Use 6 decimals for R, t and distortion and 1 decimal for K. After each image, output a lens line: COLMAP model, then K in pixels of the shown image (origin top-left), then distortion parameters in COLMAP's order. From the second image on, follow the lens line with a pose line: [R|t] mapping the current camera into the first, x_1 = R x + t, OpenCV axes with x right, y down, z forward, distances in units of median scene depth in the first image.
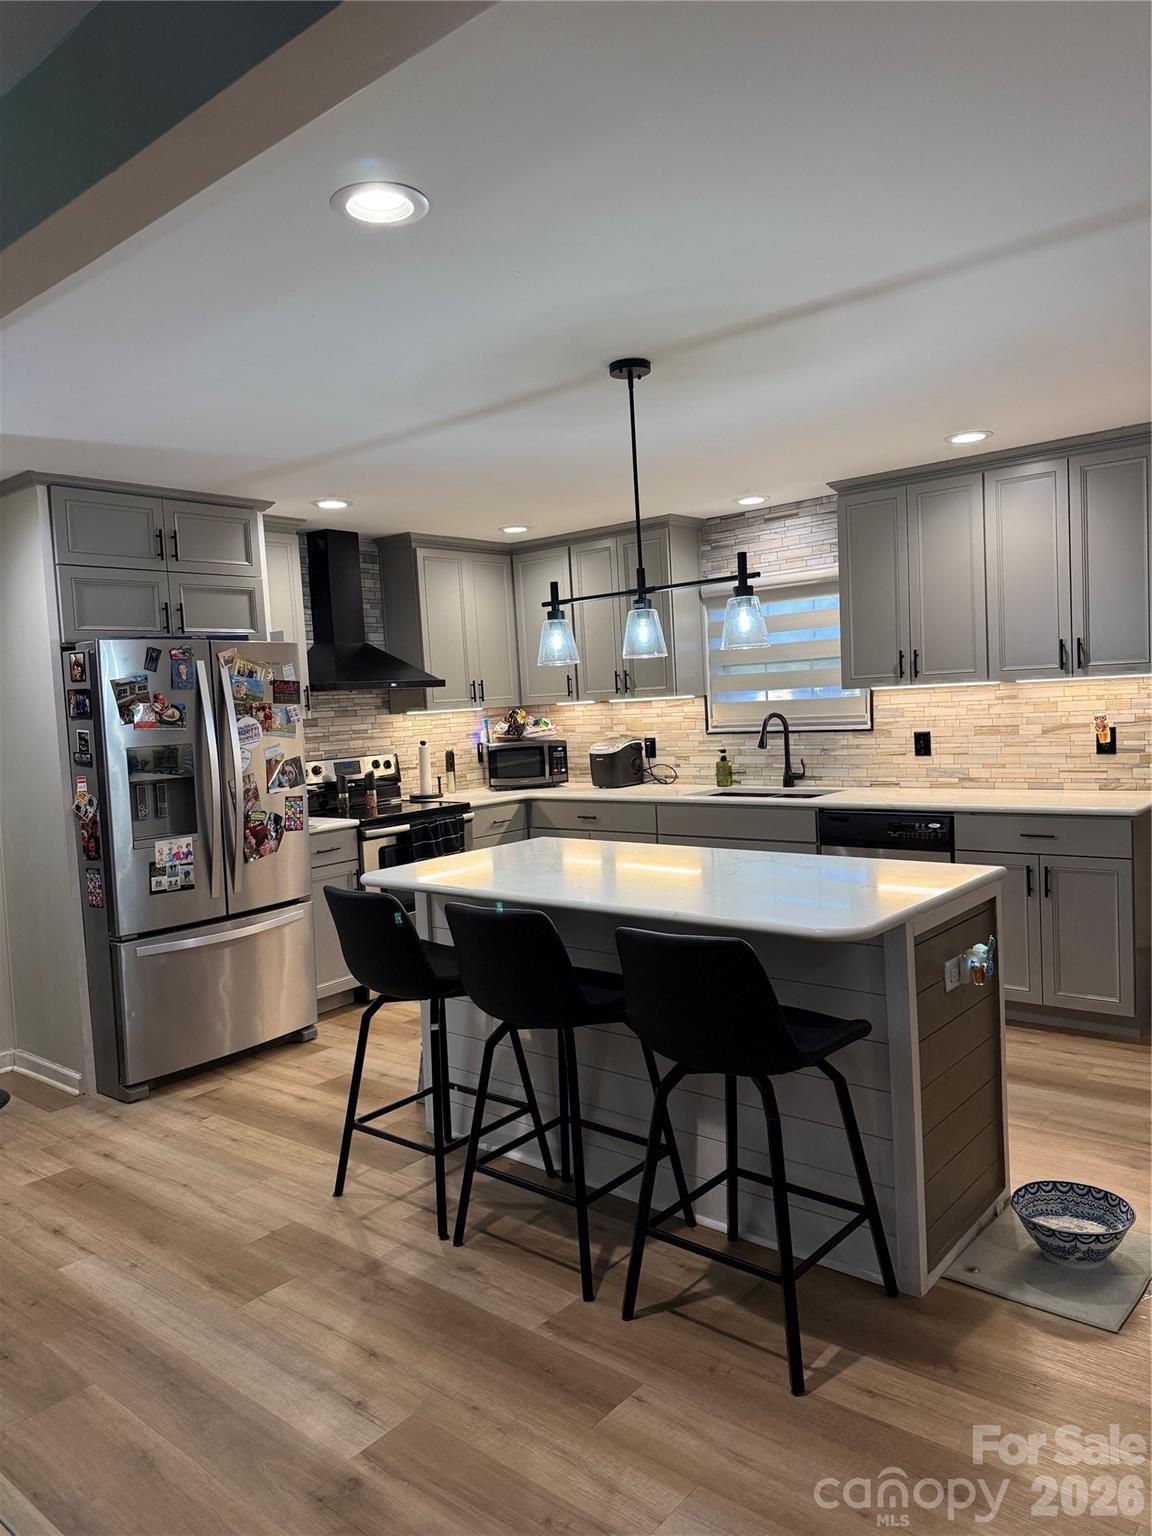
lens RADIAL K [[1056.2, 0, 576.0], [0, 1056.2, 768.0], [0, 0, 1]] dist [0.163915, -0.315923]
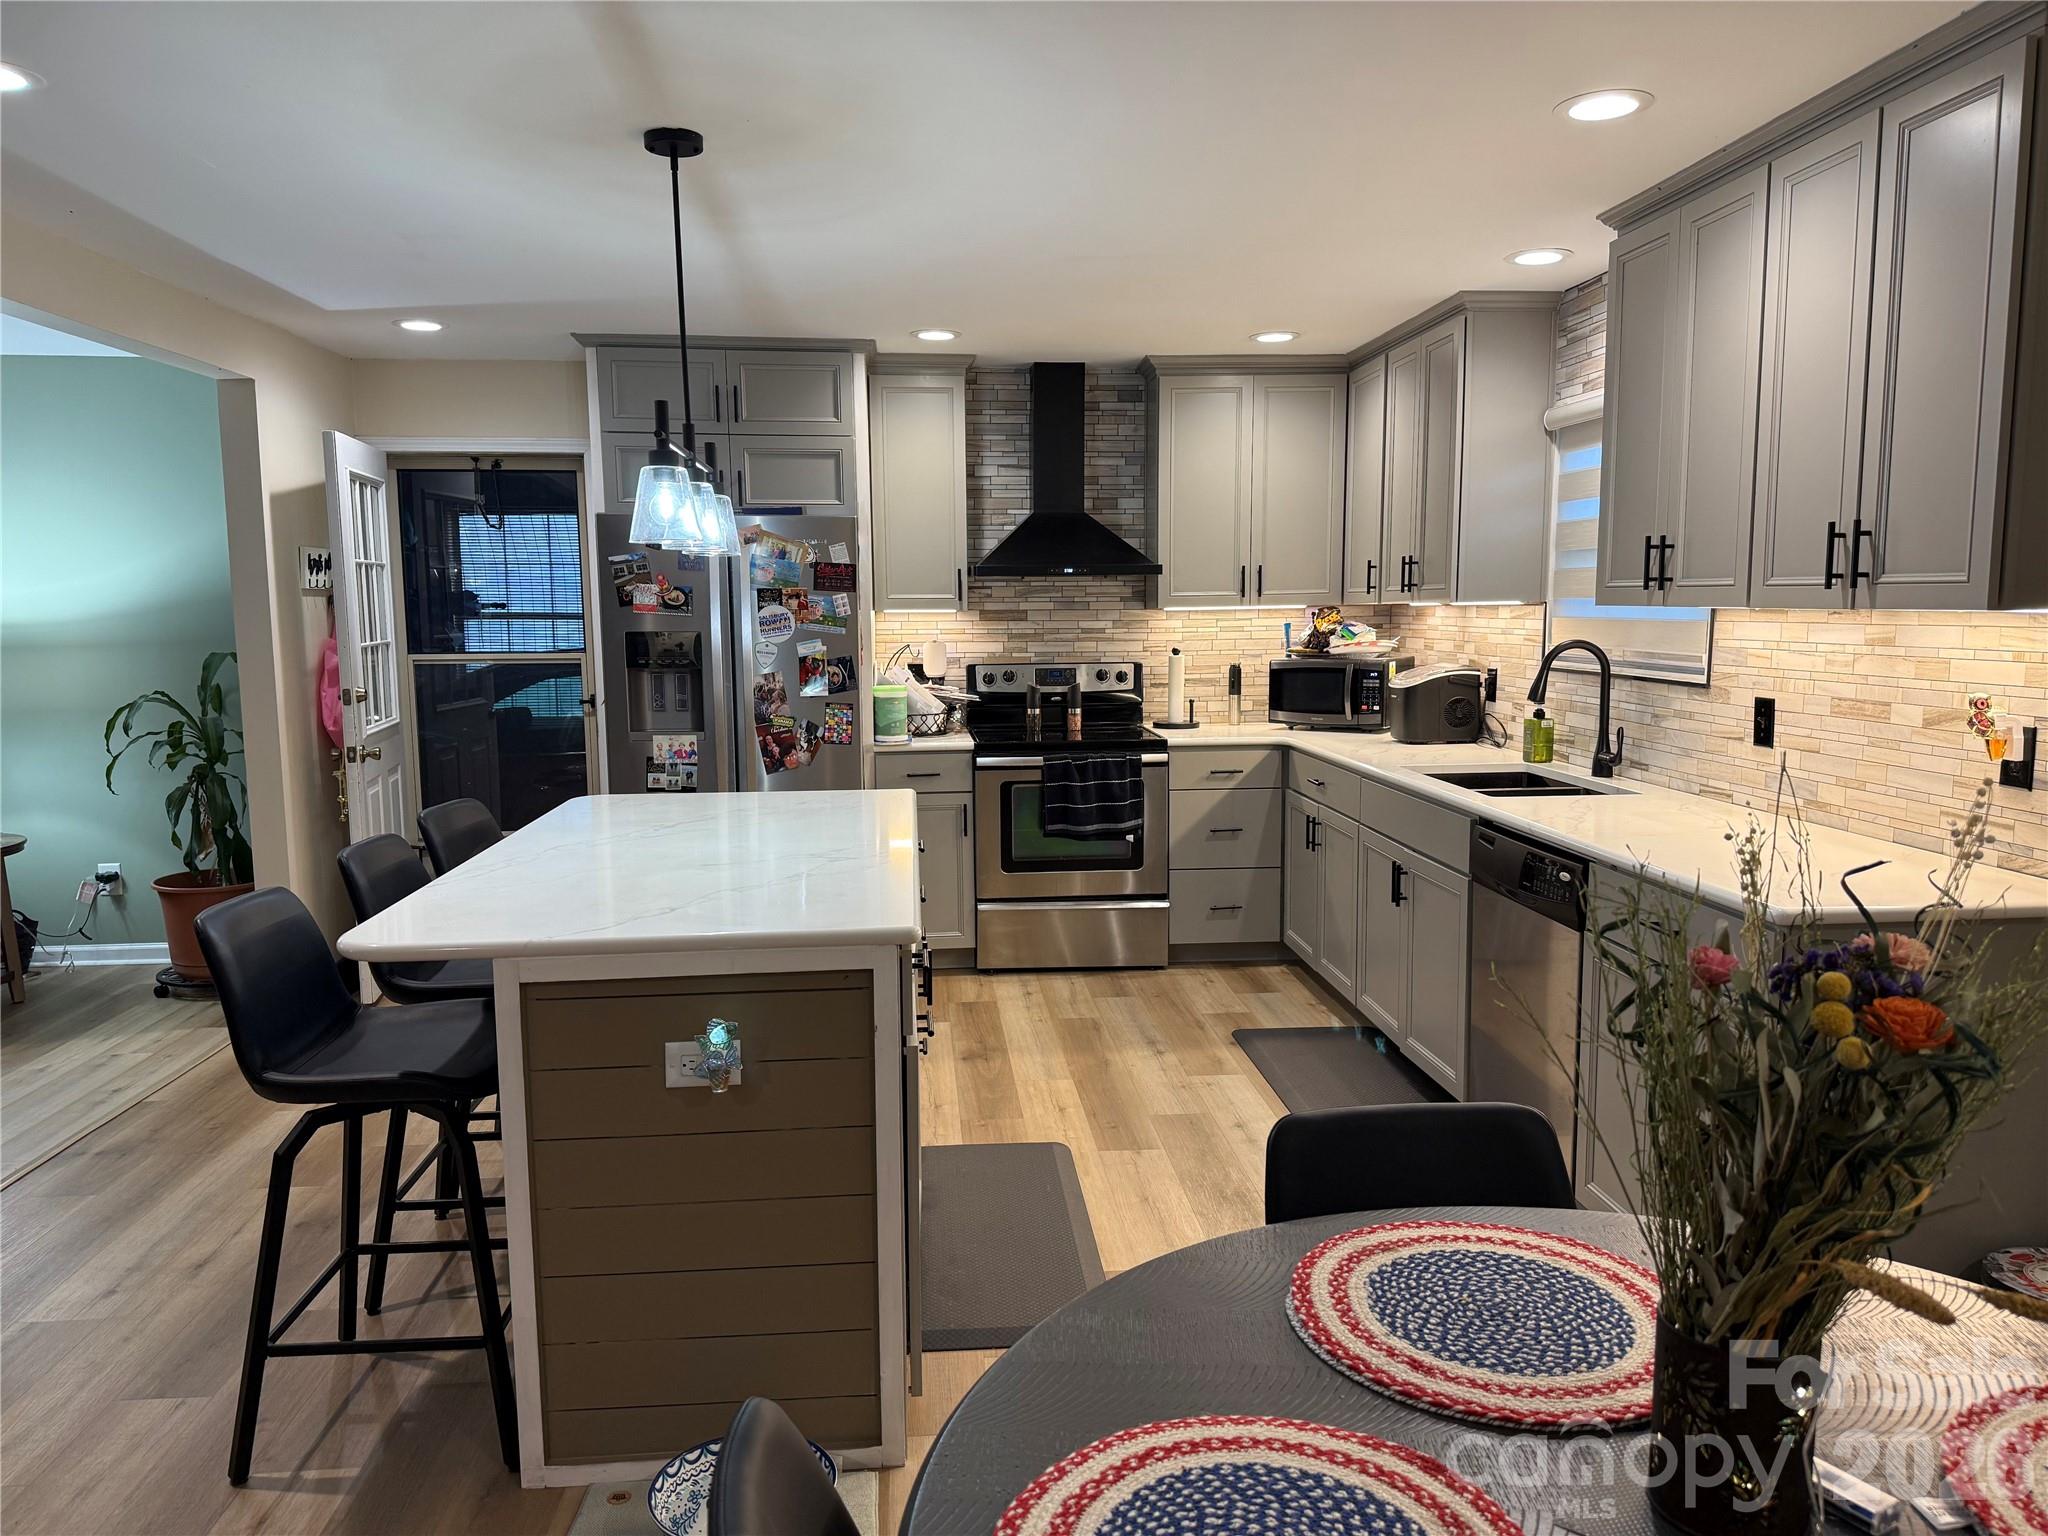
lens RADIAL K [[1431.1, 0, 1030.0], [0, 1431.1, 788.1], [0, 0, 1]] dist [0.115599, -0.152055]
pose [[0.708349, 0.138611, -0.692119, 0.560014], [-0.077032, 0.989853, 0.119400, -0.047550], [0.701647, -0.031262, 0.711839, 0.270432]]
